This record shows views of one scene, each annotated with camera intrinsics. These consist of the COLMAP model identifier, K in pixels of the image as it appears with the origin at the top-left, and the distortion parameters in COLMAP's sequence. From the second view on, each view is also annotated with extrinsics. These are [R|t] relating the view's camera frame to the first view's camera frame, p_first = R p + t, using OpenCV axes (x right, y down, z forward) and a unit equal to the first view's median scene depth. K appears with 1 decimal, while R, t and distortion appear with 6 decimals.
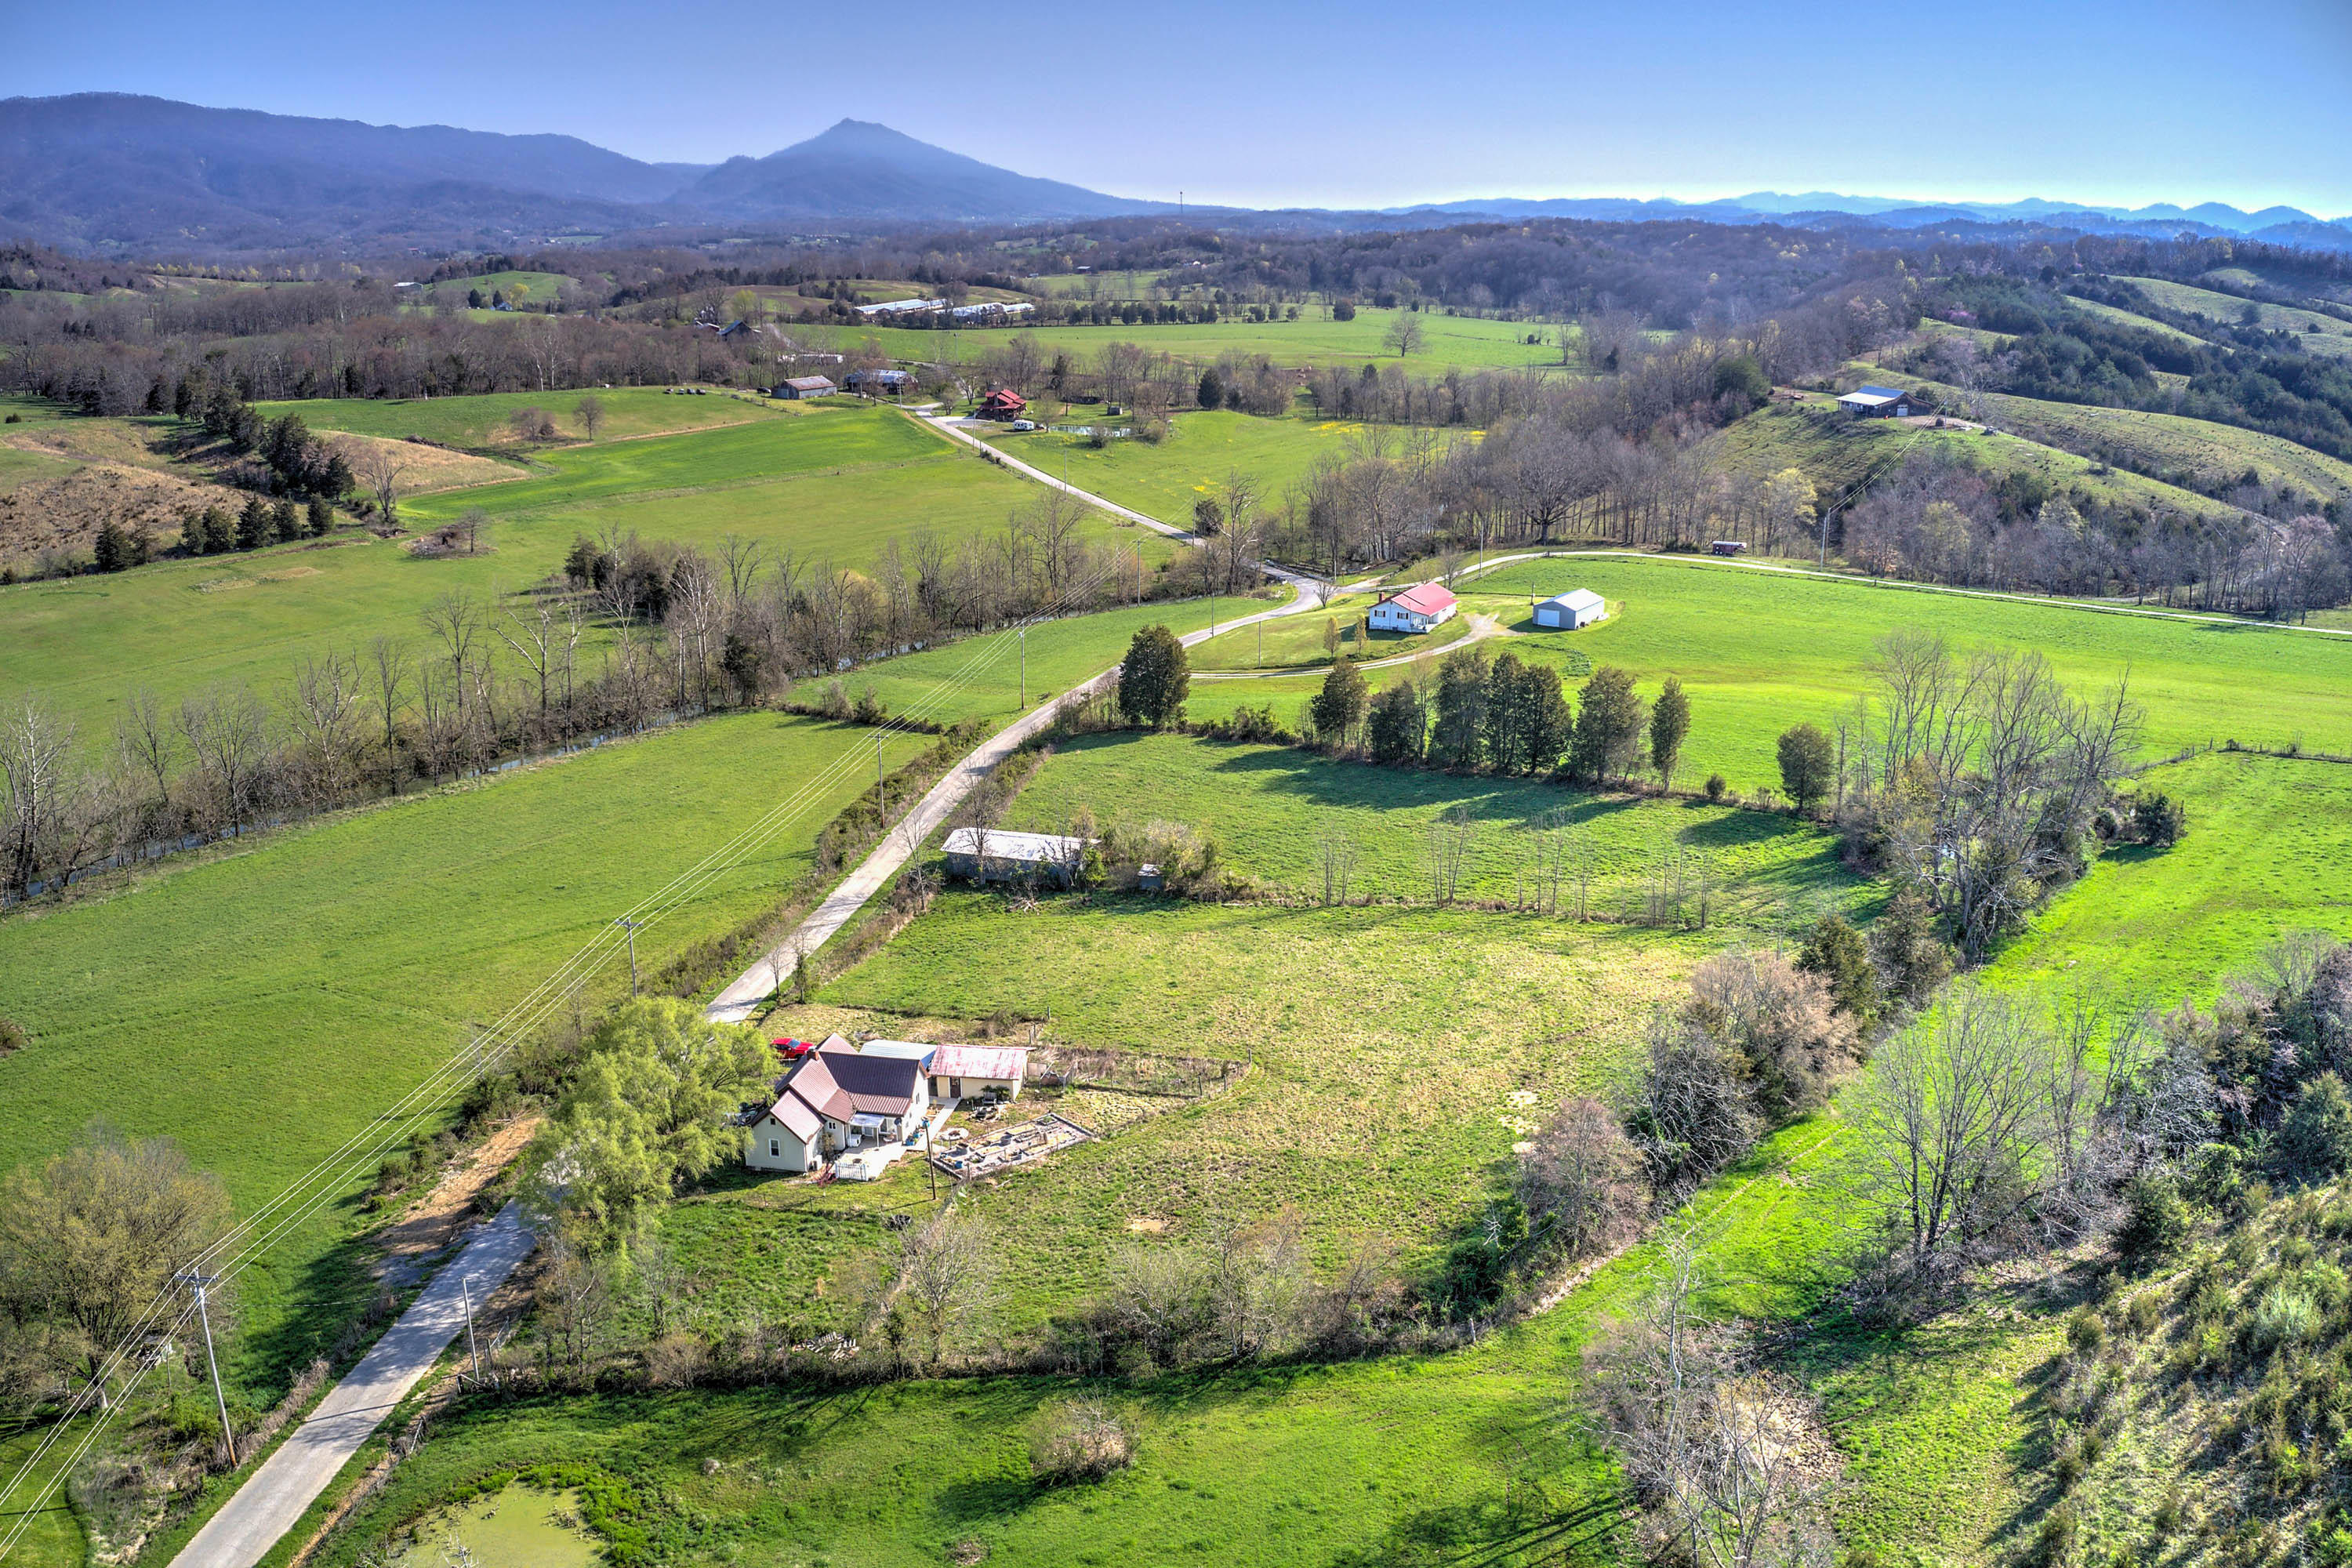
lens RADIAL K [[1797.3, 0, 1164.4], [0, 1797.3, 781.3], [0, 0, 1]] dist [-0.073364, -0.006368]
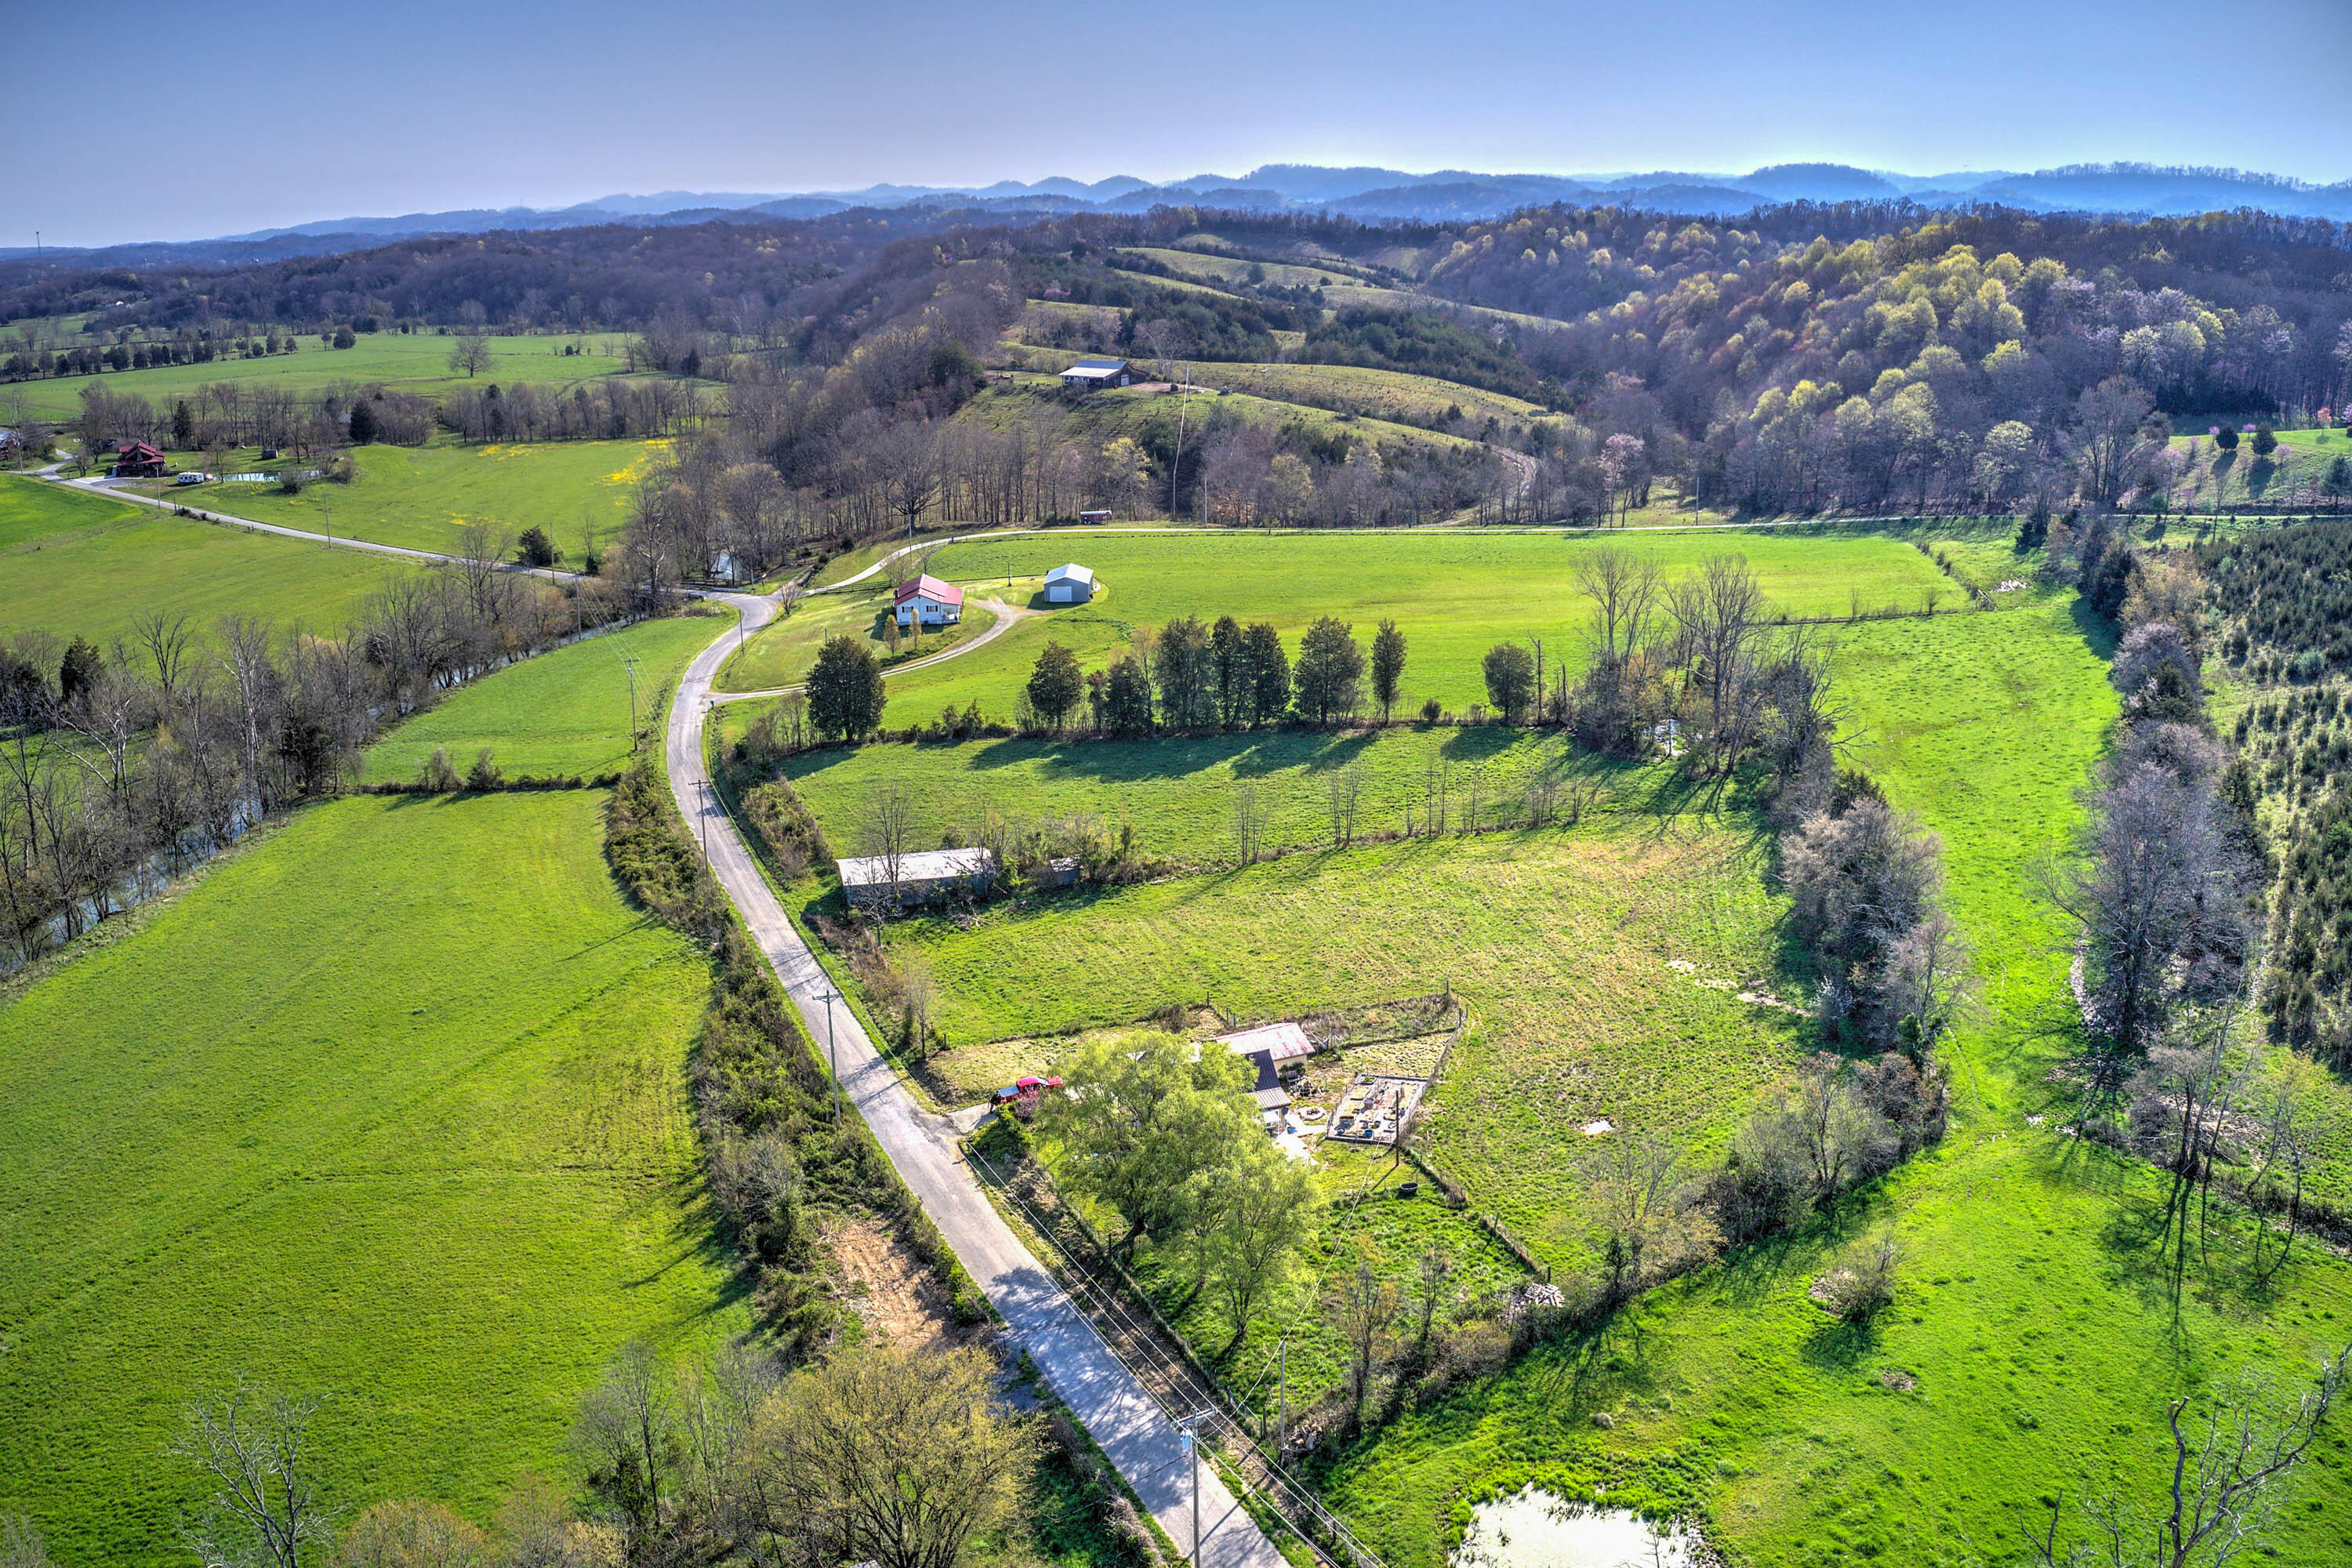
lens RADIAL K [[1797.3, 0, 1164.4], [0, 1797.3, 781.3], [0, 0, 1]] dist [-0.073364, -0.006368]
pose [[0.882724, -0.158774, 0.442255, -0.309800], [0.158626, 0.986623, 0.037596, -0.019755], [-0.442308, 0.036966, 0.896101, 0.062579]]
